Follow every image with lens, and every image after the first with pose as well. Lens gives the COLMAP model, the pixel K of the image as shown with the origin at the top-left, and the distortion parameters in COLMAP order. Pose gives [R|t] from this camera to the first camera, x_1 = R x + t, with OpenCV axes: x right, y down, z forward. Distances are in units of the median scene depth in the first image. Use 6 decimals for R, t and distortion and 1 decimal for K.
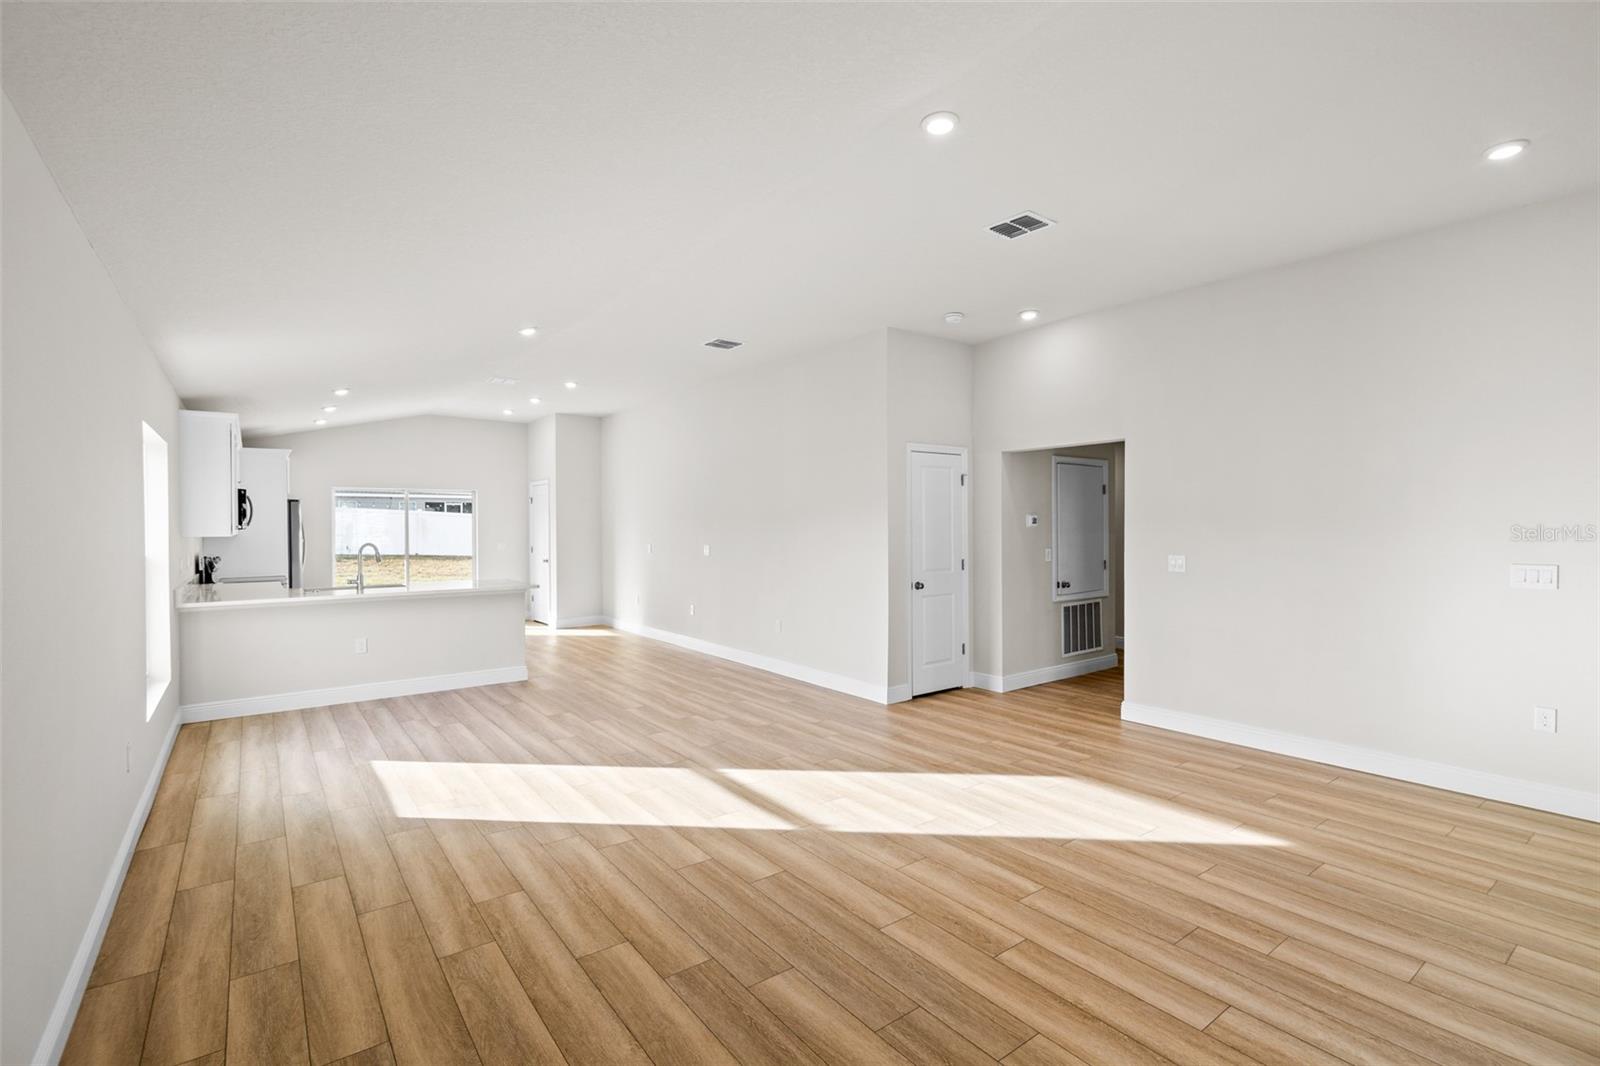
lens RADIAL K [[738.6, 0, 802.1], [0, 738.6, 539.4], [0, 0, 1]] dist [-0.001066, -0.000962]
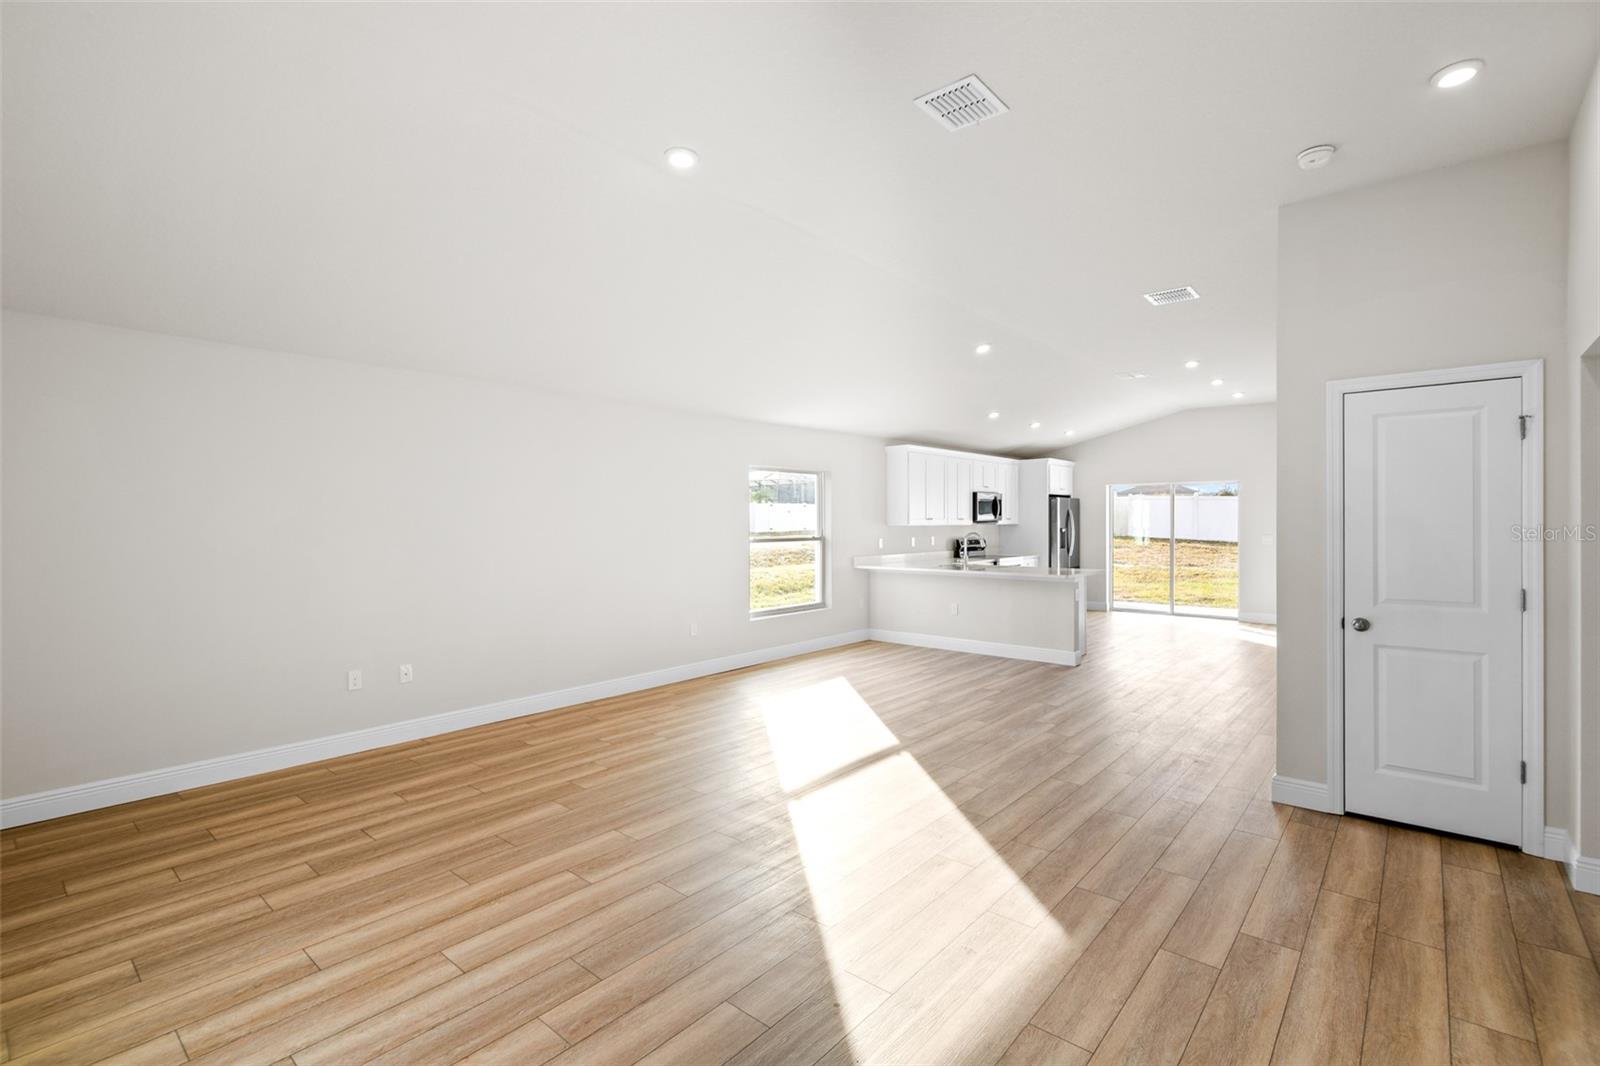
lens RADIAL K [[728.0, 0, 802.0], [0, 728.0, 523.5], [0, 0, 1]] dist [0.003394, 0.000186]
pose [[0.219390, 0.009549, -0.975591, 0.856761], [-0.017958, 0.999822, 0.005748, -0.017239], [0.975472, 0.016258, 0.219522, 0.616751]]
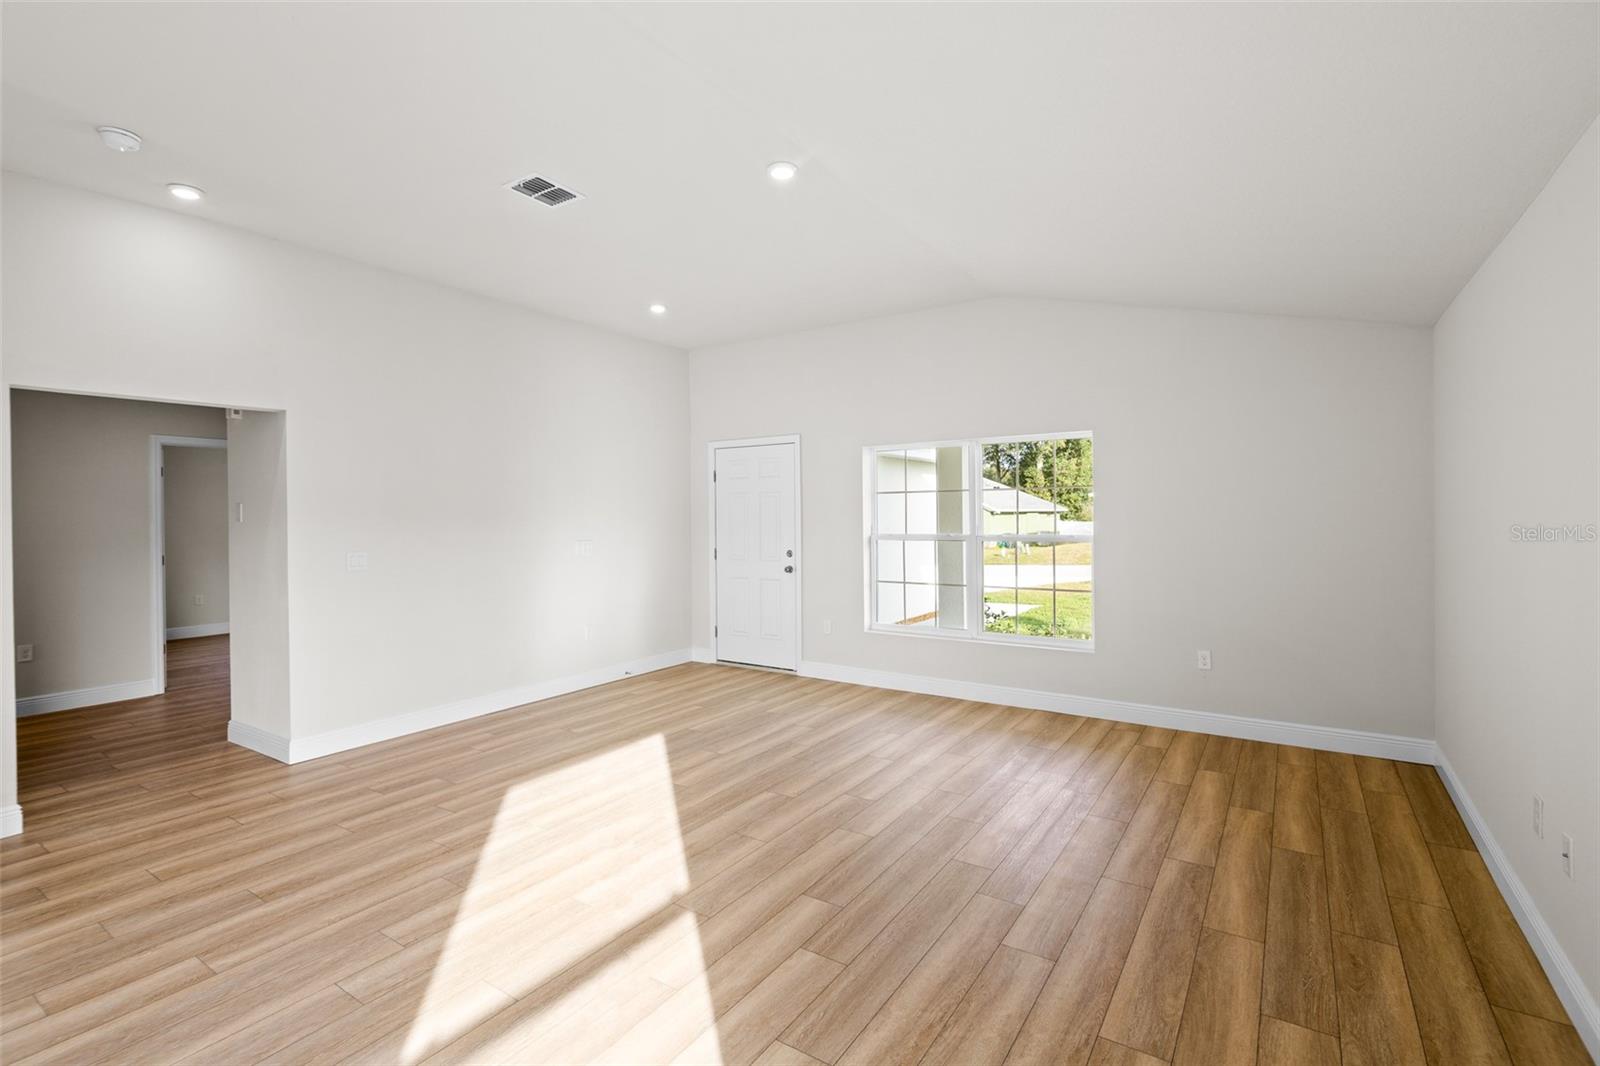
lens RADIAL K [[732.4, 0, 813.2], [0, 732.4, 527.4], [0, 0, 1]] dist [0.000979, -0.000324]
pose [[-0.345536, -0.010925, 0.938342, -0.608321], [0.029073, 0.999328, 0.022340, -0.015339], [-0.937955, 0.035000, -0.344987, 0.899465]]
